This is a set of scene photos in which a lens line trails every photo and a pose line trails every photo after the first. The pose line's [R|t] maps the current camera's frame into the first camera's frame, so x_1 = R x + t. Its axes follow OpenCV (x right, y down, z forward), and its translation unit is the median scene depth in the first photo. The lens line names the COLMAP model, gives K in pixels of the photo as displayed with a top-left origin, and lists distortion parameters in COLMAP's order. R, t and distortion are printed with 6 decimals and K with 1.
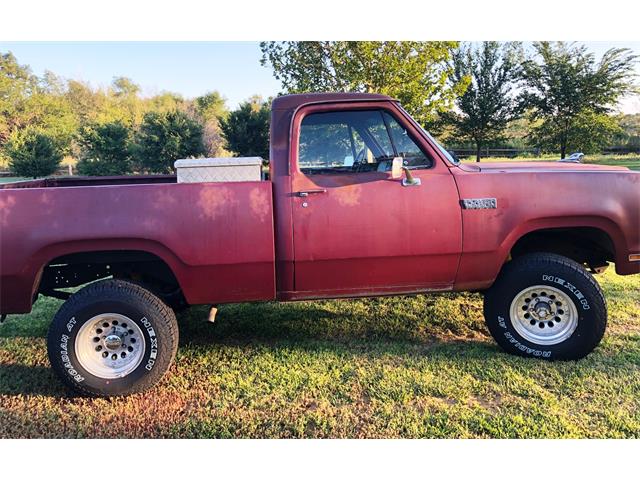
lens RADIAL K [[539.2, 0, 319.9], [0, 539.2, 226.4], [0, 0, 1]] dist [0.026593, -0.001013]
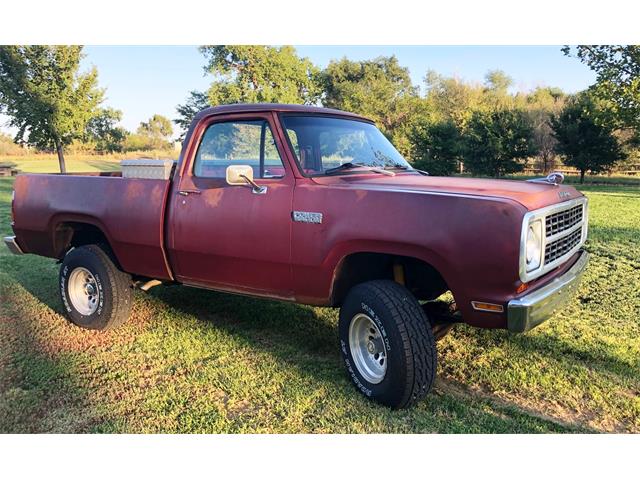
lens RADIAL K [[589.7, 0, 320.0], [0, 589.7, 240.0], [0, 0, 1]] dist [0.012199, -0.015026]
pose [[0.770775, 0.125451, -0.624634, 0.963410], [-0.117879, 0.991576, 0.053689, -0.059808], [0.626108, 0.032249, 0.779070, 0.185776]]
